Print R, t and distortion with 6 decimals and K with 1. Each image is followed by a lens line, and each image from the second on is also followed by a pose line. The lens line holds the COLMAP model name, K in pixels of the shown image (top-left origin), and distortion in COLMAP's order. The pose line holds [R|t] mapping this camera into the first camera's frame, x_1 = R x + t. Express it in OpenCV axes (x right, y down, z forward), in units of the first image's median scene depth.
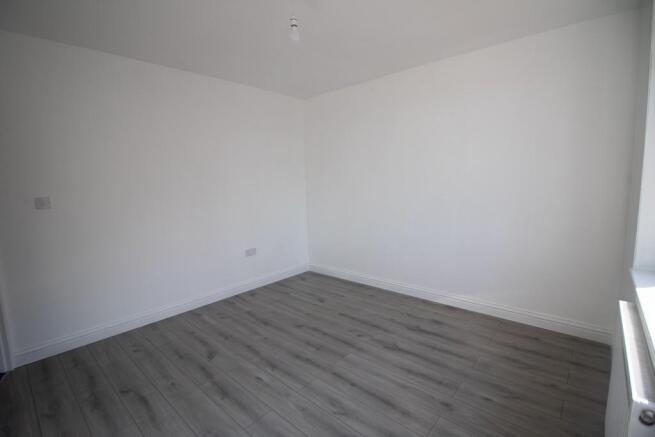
lens RADIAL K [[302.3, 0, 327.5], [0, 302.3, 218.5], [0, 0, 1]] dist [0.001737, -0.013226]
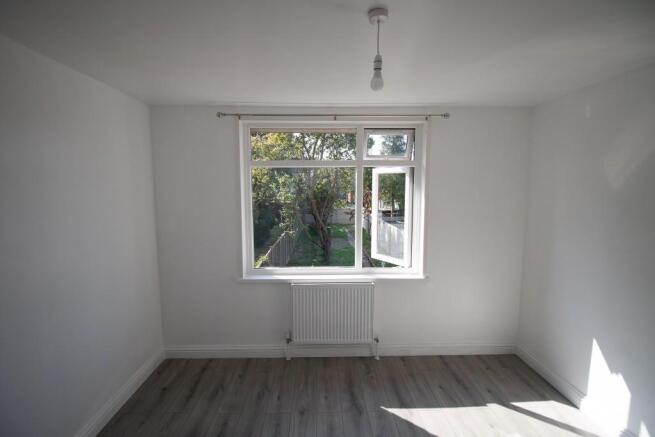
lens RADIAL K [[302.3, 0, 327.5], [0, 302.3, 218.5], [0, 0, 1]] dist [0.001737, -0.013226]
pose [[-0.677544, -0.040400, 0.734372, -0.429336], [0.120948, 0.978776, 0.165434, -0.282722], [-0.725469, 0.200910, -0.658278, 1.186124]]
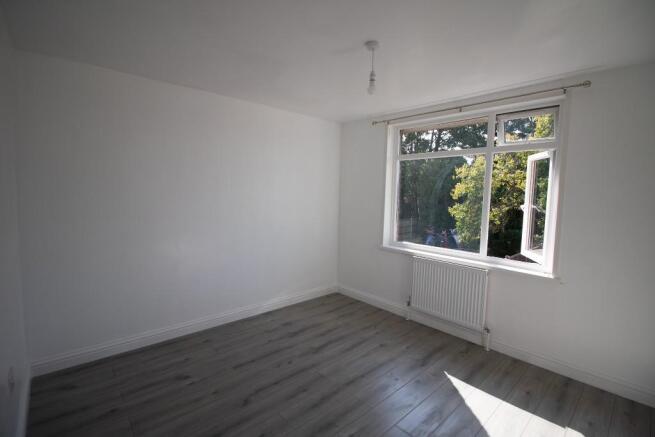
lens RADIAL K [[302.3, 0, 327.5], [0, 302.3, 218.5], [0, 0, 1]] dist [0.001737, -0.013226]
pose [[0.100473, -0.049475, 0.993709, -0.915744], [0.100954, 0.994115, 0.039288, -0.119574], [-0.989805, 0.096372, 0.104877, 0.785546]]
